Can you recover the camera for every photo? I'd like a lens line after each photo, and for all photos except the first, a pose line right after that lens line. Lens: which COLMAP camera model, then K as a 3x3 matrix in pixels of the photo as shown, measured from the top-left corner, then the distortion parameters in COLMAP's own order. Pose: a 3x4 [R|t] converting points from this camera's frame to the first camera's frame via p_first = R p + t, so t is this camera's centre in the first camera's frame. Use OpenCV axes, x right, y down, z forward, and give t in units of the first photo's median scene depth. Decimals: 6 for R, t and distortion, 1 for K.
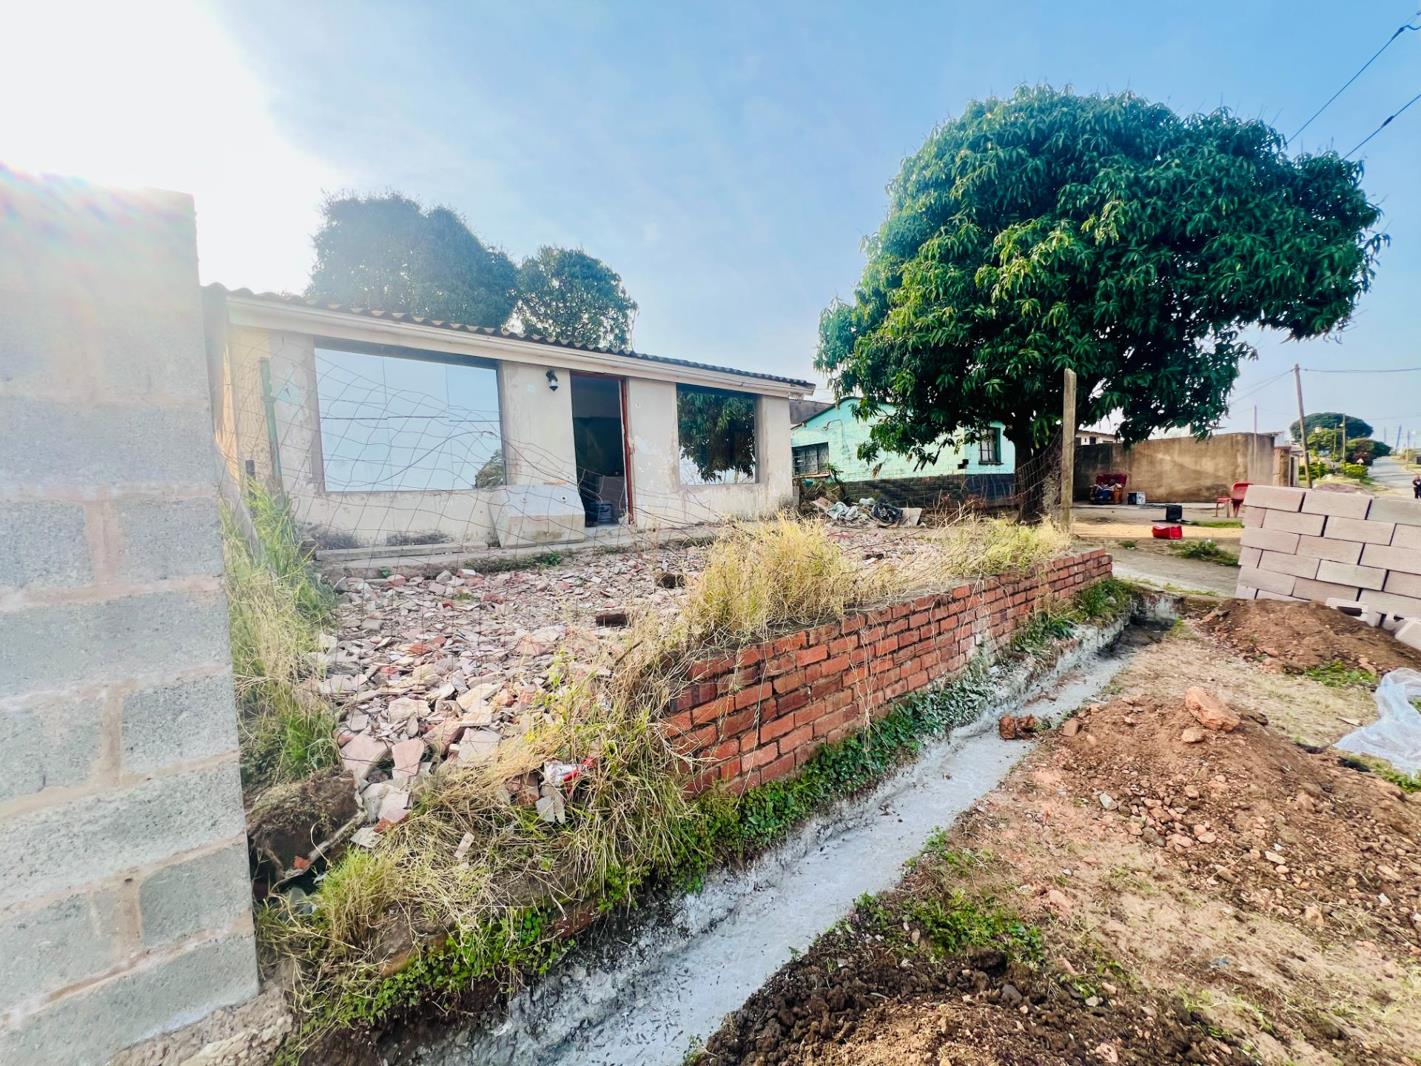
lens RADIAL K [[569.9, 0, 708.0], [0, 569.9, 534.0], [0, 0, 1]] dist [-0.002528, 0.000094]
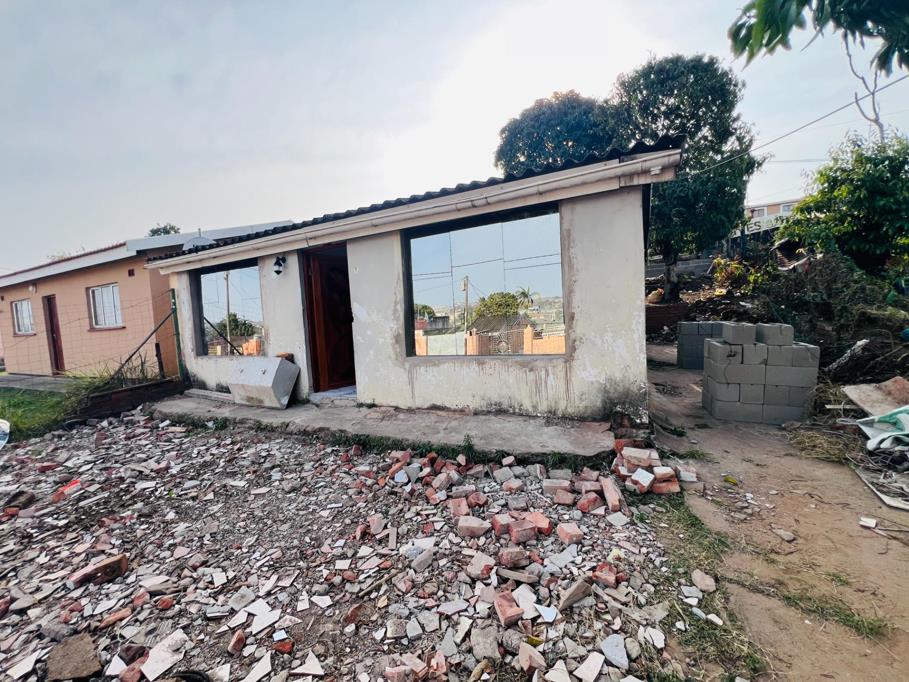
lens RADIAL K [[364.6, 0, 455.7], [0, 364.6, 342.2], [0, 0, 1]] dist [-0.002528, 0.000094]
pose [[0.398226, 0.087435, -0.913111, 0.463183], [-0.004749, 0.995630, 0.093266, -0.159060], [0.917275, -0.032805, 0.396901, 0.879142]]
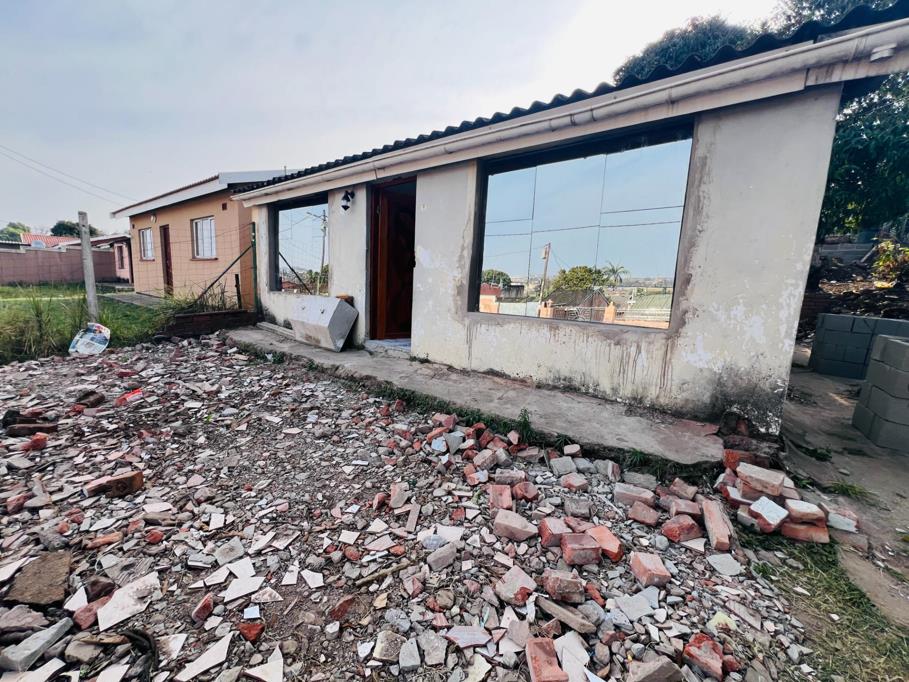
lens RADIAL K [[364.6, 0, 454.9], [0, 364.6, 345.3], [0, 0, 1]] dist [-0.002528, 0.000094]
pose [[0.196761, 0.213141, -0.957004, 0.402576], [-0.101253, 0.975283, 0.196395, -0.135630], [0.975209, 0.058257, 0.213479, 0.911174]]
